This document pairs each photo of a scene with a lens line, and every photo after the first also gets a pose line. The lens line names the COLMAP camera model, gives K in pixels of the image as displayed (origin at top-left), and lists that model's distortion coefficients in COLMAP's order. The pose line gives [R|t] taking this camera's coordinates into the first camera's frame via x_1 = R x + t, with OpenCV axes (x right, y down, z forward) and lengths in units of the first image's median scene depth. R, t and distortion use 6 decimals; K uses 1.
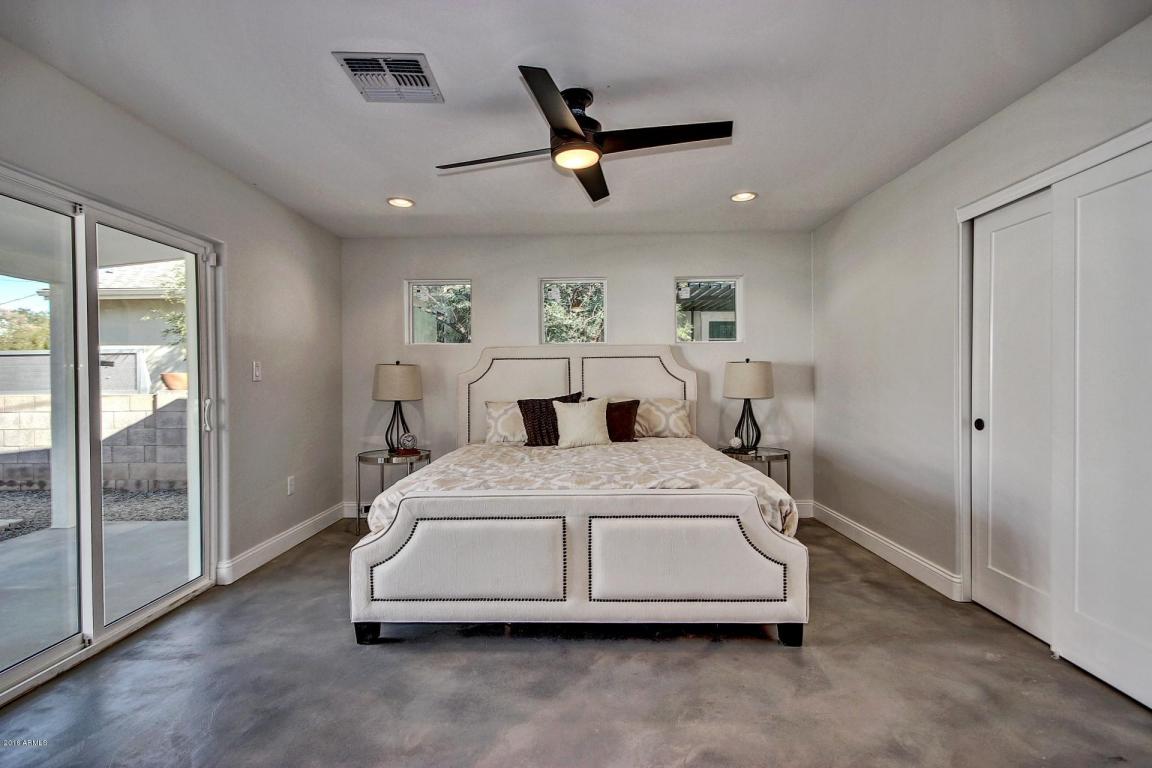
lens RADIAL K [[534.0, 0, 569.0], [0, 534.0, 383.7], [0, 0, 1]] dist [0.016816, -0.011562]
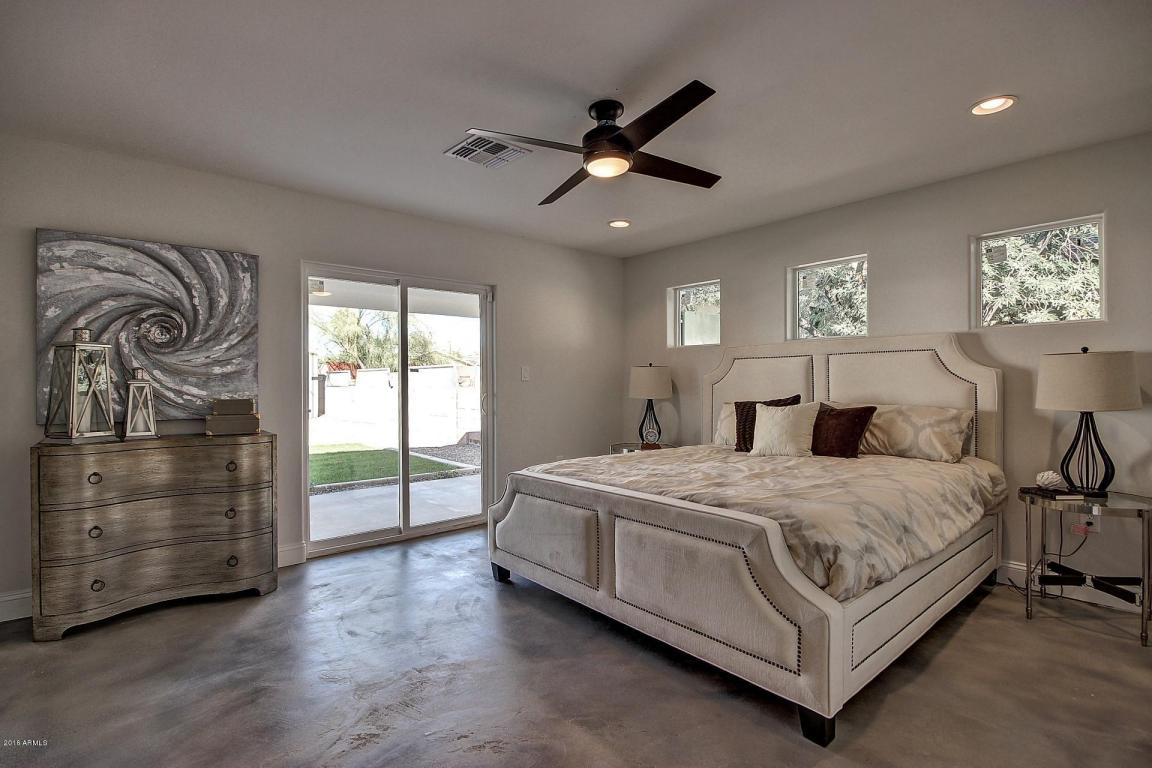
lens RADIAL K [[540.7, 0, 563.9], [0, 540.7, 384.3], [0, 0, 1]] dist [0.011420, -0.011682]
pose [[0.661879, 0.007193, -0.749576, 0.561050], [-0.007413, 0.999968, 0.003050, -0.001575], [0.749574, 0.003538, 0.661911, 0.185905]]
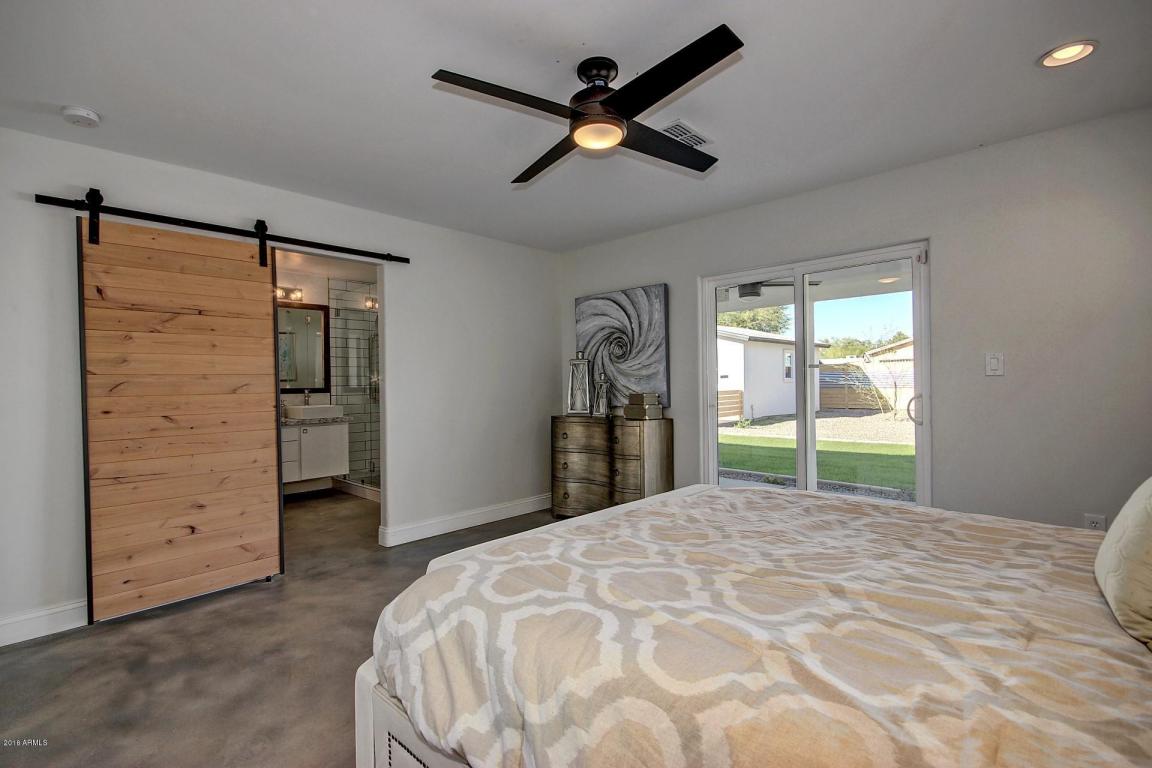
lens RADIAL K [[534.0, 0, 569.0], [0, 534.0, 383.7], [0, 0, 1]] dist [0.016816, -0.011562]
pose [[-0.662645, 0.022992, -0.748580, 0.557978], [0.016380, 0.999734, 0.016207, -0.016606], [0.748754, -0.001523, -0.662846, 1.187514]]
